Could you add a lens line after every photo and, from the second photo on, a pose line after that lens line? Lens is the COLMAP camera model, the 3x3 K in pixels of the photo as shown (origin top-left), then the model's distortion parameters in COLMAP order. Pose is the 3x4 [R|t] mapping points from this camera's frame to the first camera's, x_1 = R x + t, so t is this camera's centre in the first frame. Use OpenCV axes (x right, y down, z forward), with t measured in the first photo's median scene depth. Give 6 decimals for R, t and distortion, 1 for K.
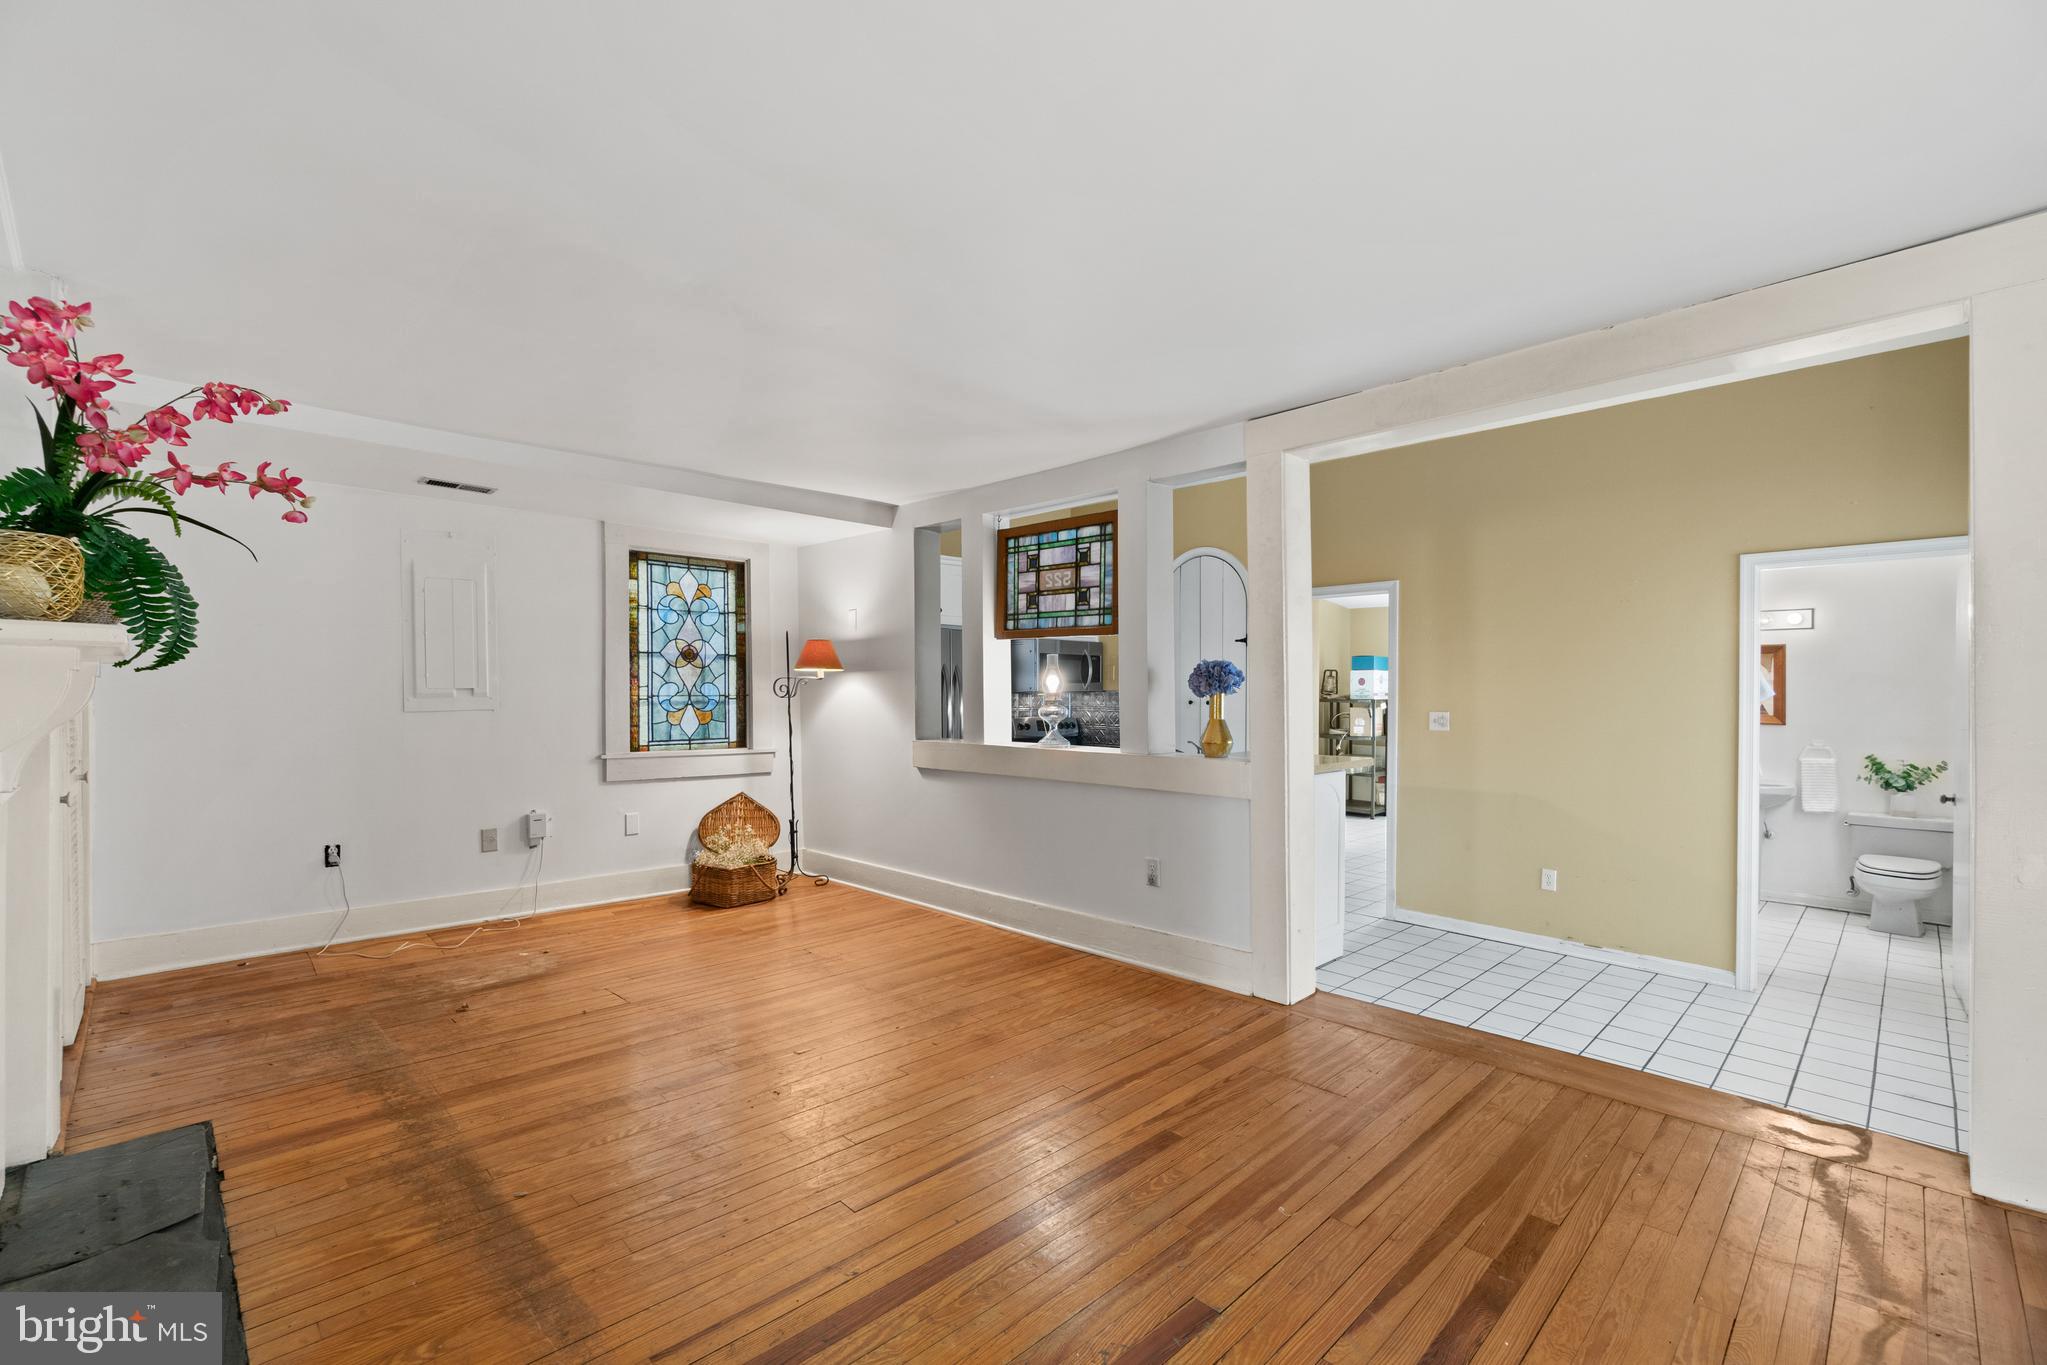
lens RADIAL K [[884.0, 0, 1008.2], [0, 884.0, 698.8], [0, 0, 1]] dist [-0.001856, -0.000532]
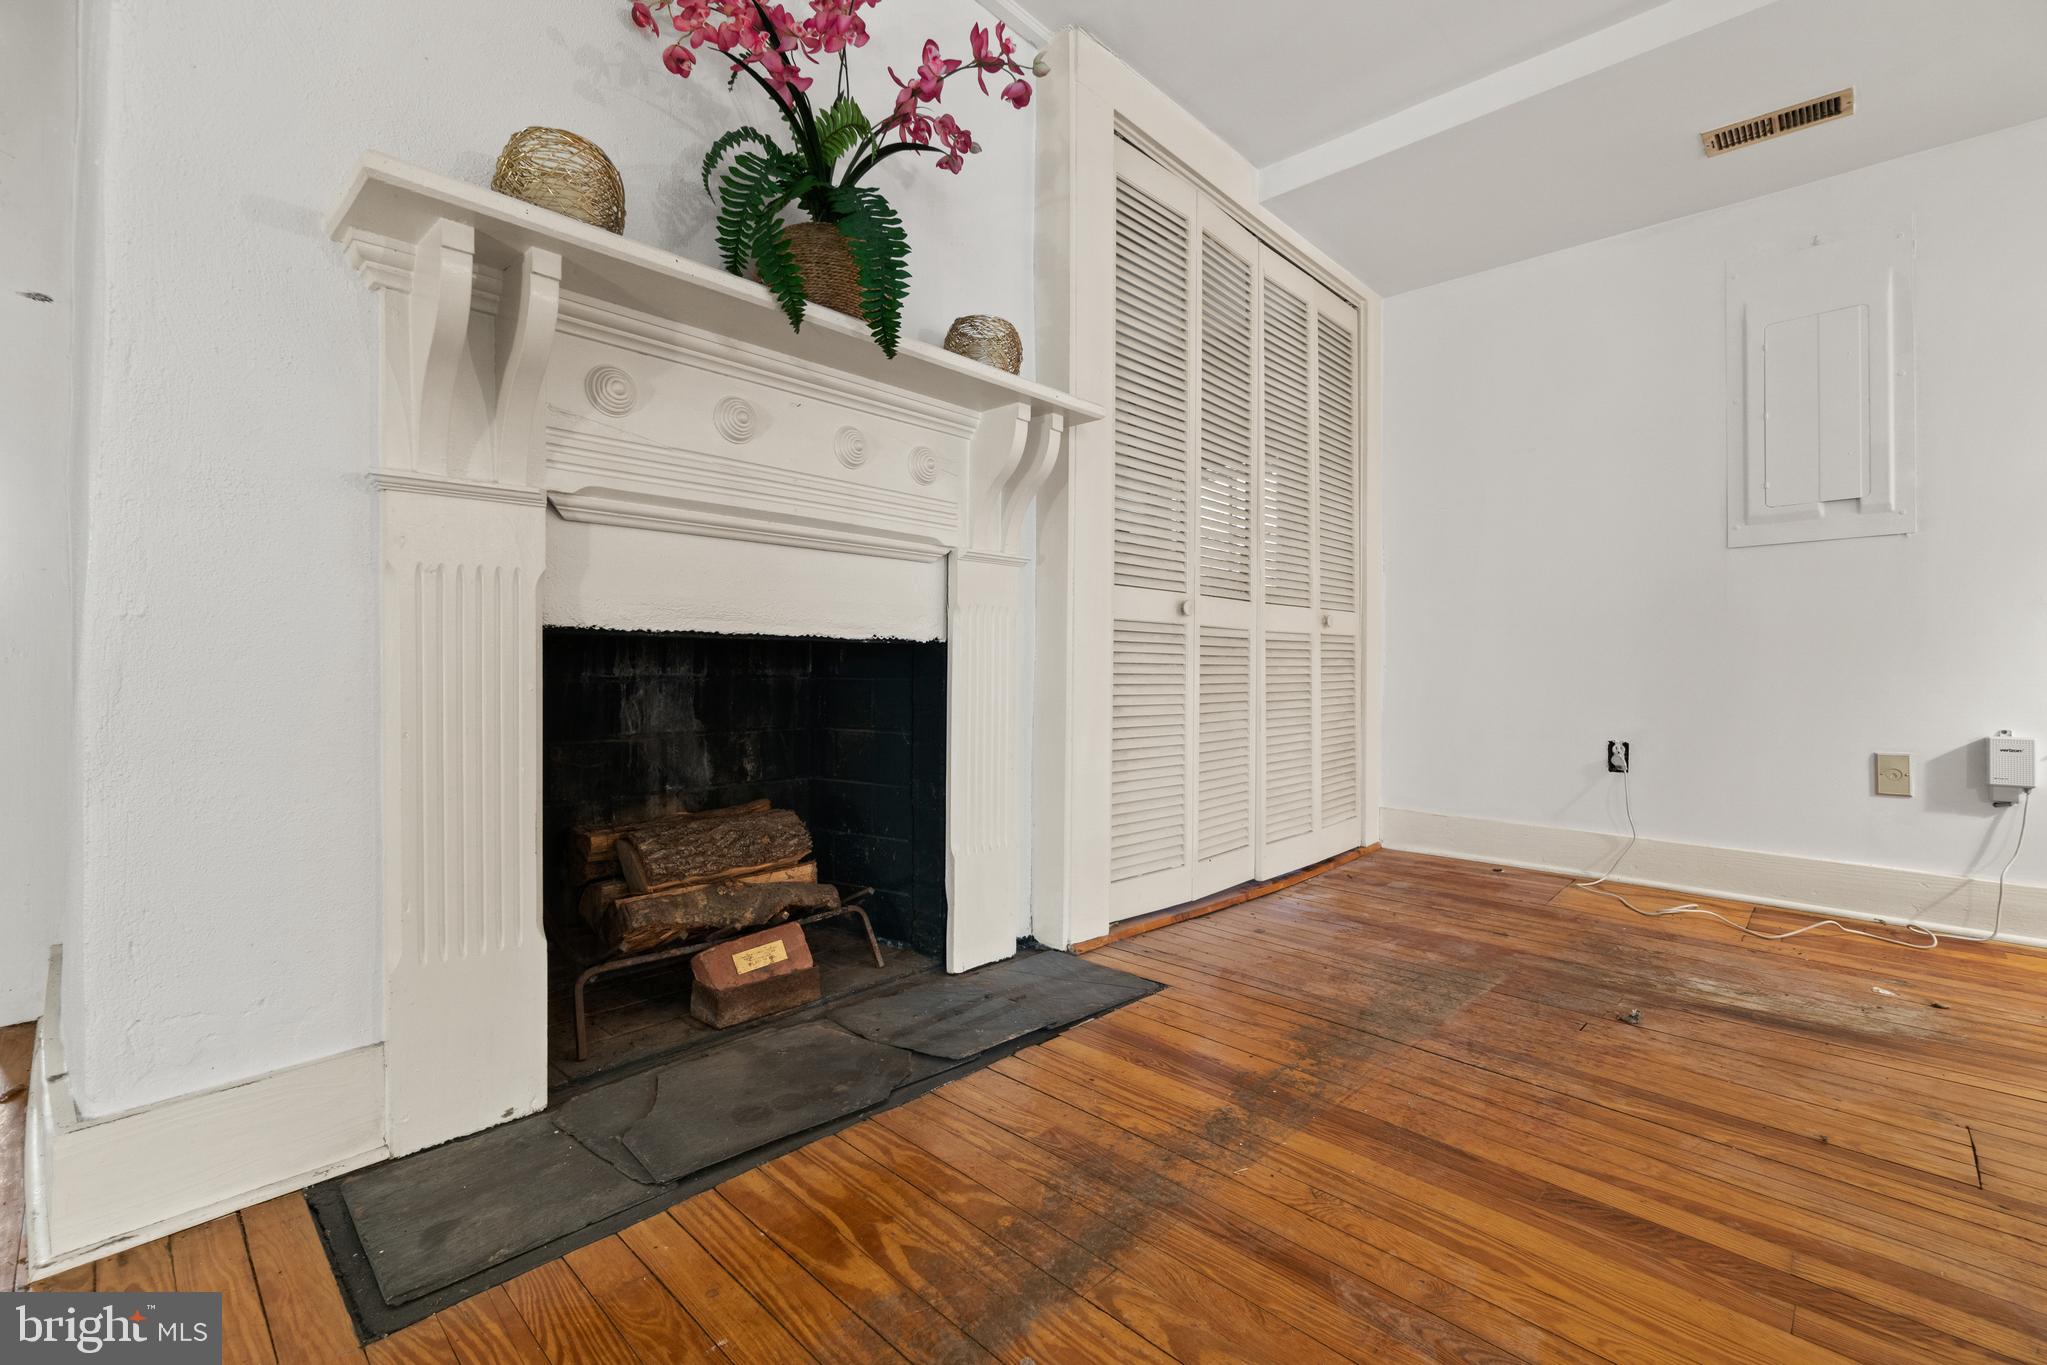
lens RADIAL K [[889.0, 0, 1013.2], [0, 889.0, 670.5], [0, 0, 1]] dist [0.000994, 0.000145]
pose [[0.036092, 0.003355, -0.999343, -0.079607], [-0.016748, 0.999856, 0.002752, 0.137966], [0.999208, 0.016638, 0.036143, 0.585658]]
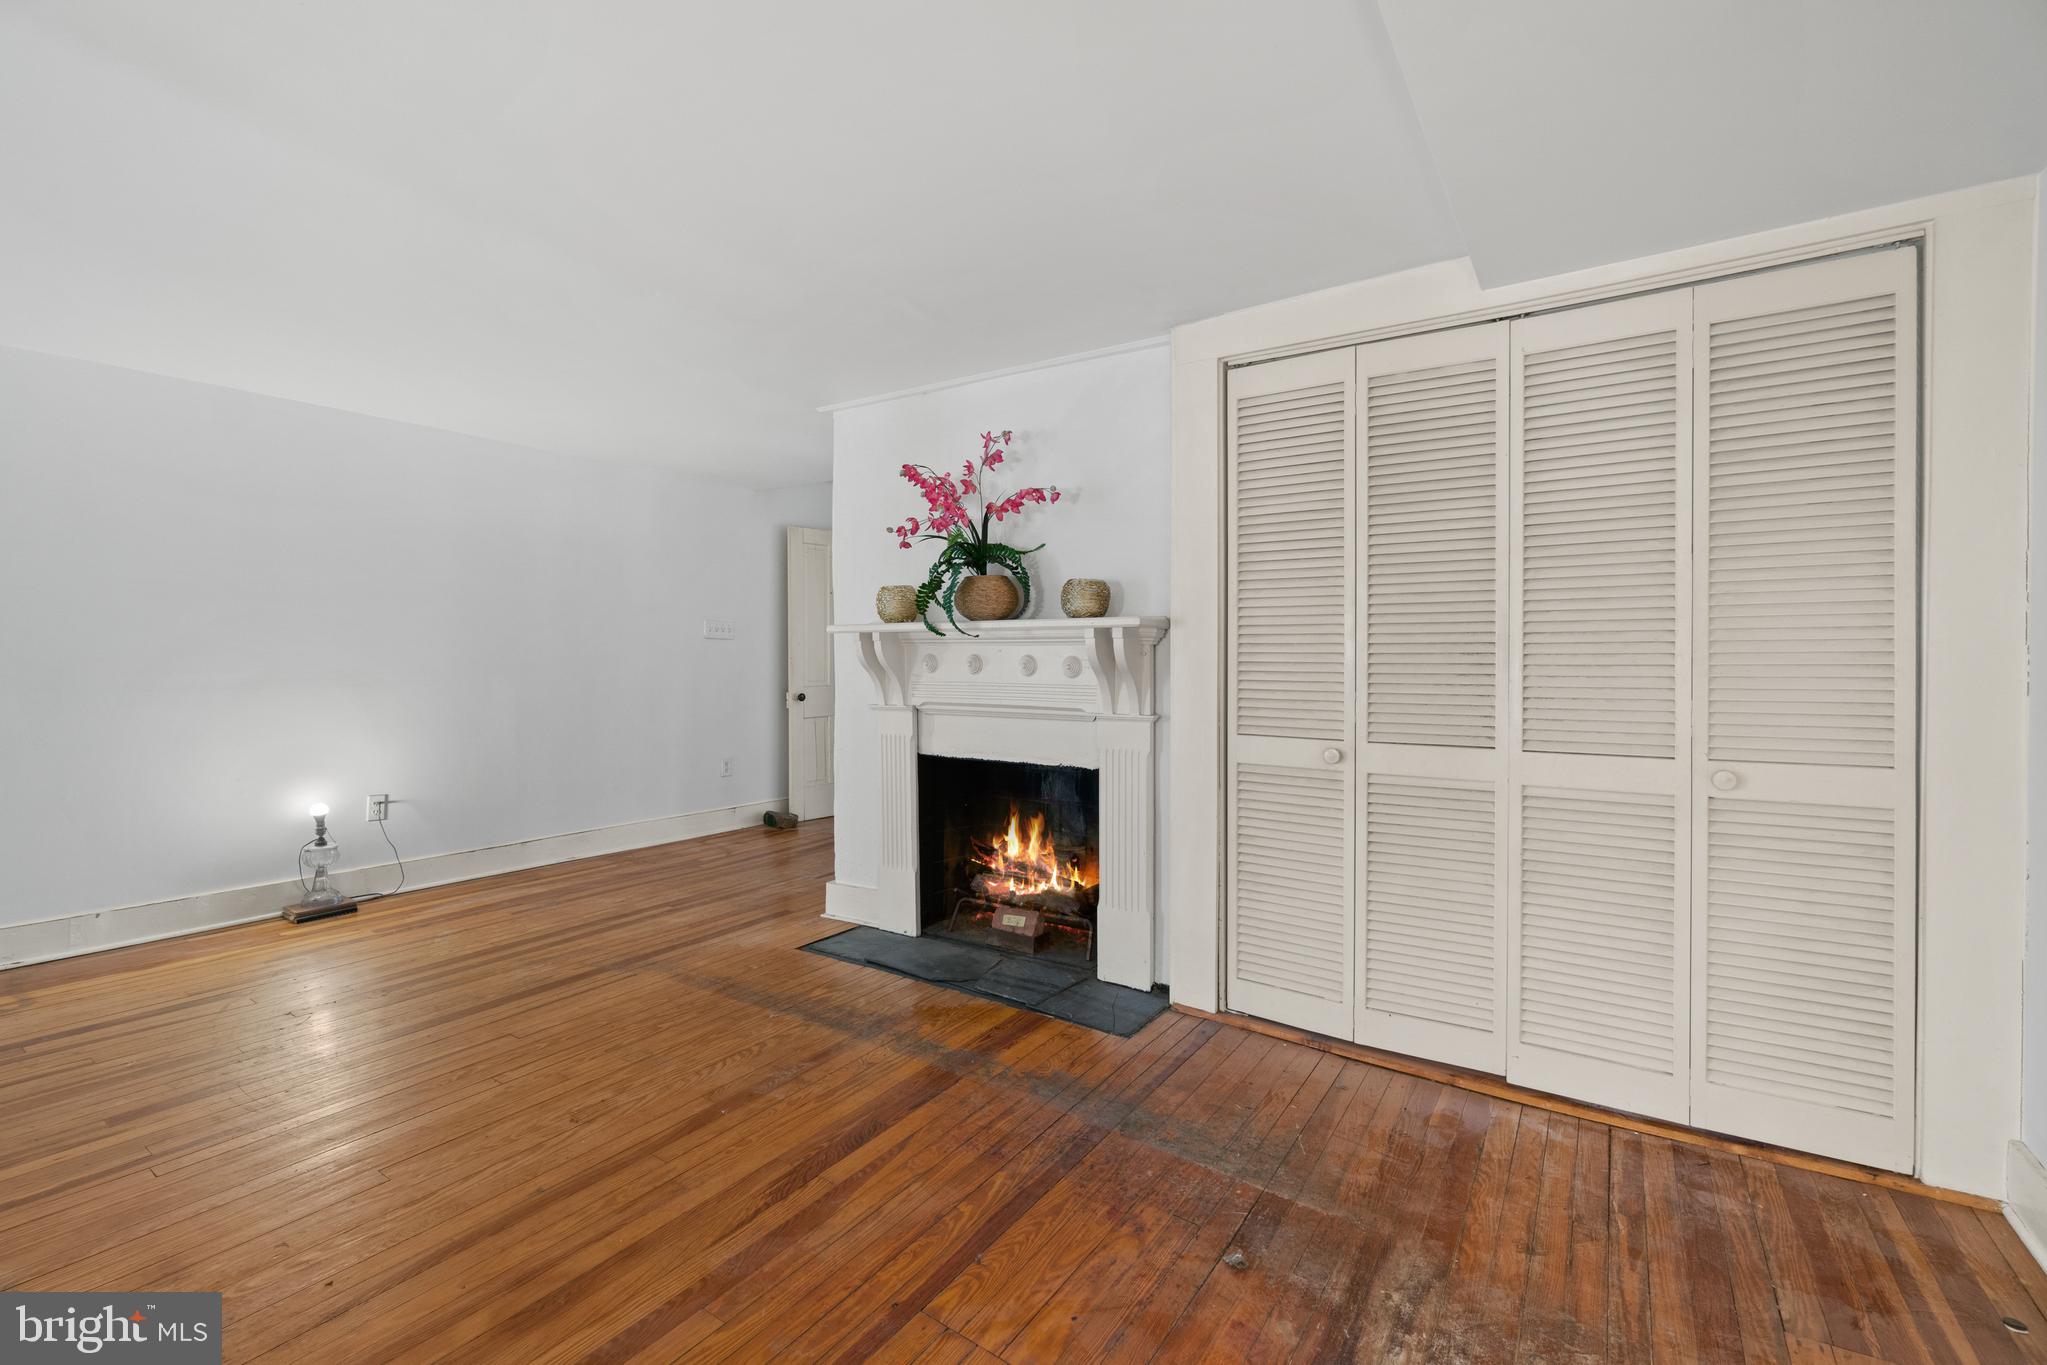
lens RADIAL K [[889.0, 0, 1013.2], [0, 889.0, 670.5], [0, 0, 1]] dist [0.000994, 0.000145]
pose [[-0.977555, -0.007203, -0.210559, -0.373870], [-0.011342, 0.999765, 0.018459, 0.000398], [0.210376, 0.020433, -0.977407, 1.448949]]
